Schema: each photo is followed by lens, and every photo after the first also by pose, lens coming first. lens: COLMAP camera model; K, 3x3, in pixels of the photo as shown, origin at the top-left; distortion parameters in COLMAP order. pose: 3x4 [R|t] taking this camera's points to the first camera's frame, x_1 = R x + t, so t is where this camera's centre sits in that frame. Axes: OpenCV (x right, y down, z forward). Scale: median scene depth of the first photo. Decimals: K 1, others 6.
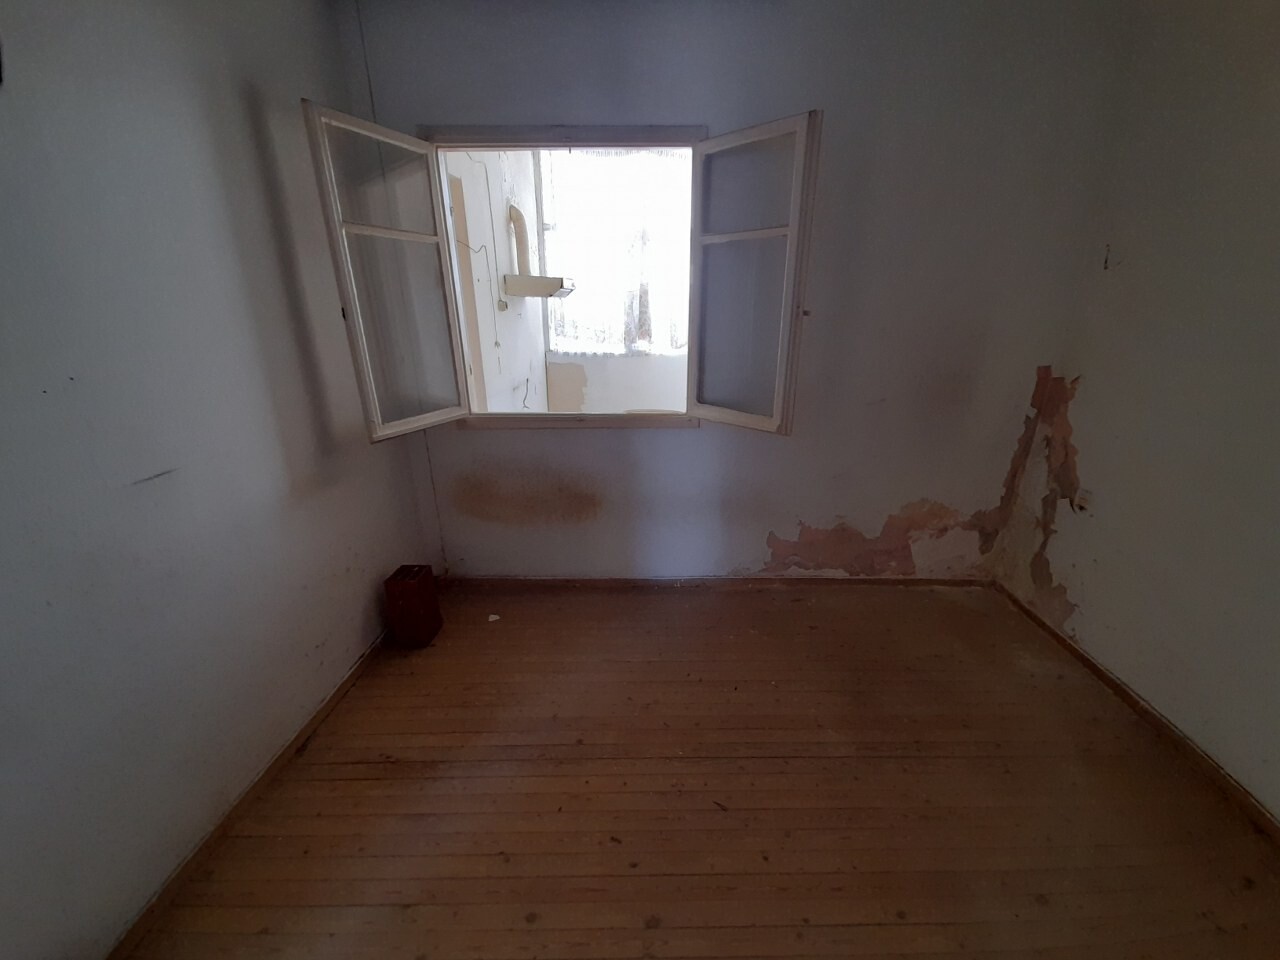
lens RADIAL K [[520.1, 0, 641.4], [0, 520.1, 484.0], [0, 0, 1]] dist [0.012129, -0.000371]
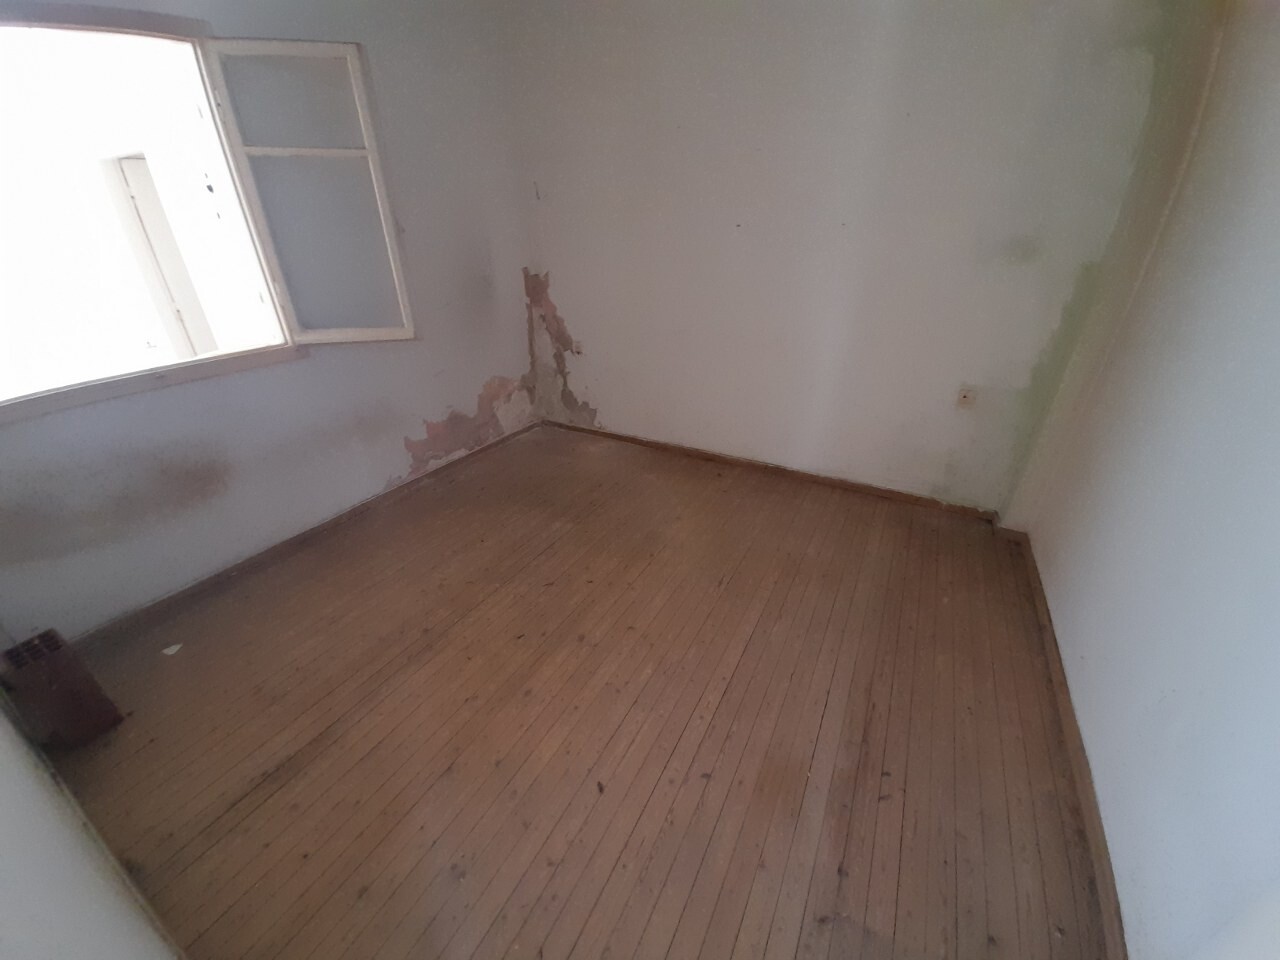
lens RADIAL K [[520.1, 0, 632.6], [0, 520.1, 474.5], [0, 0, 1]] dist [0.012129, -0.000371]
pose [[0.488711, -0.381497, 0.784616, -0.432121], [0.293192, 0.918841, 0.264140, 0.012404], [-0.821706, 0.100955, 0.560899, -0.019993]]
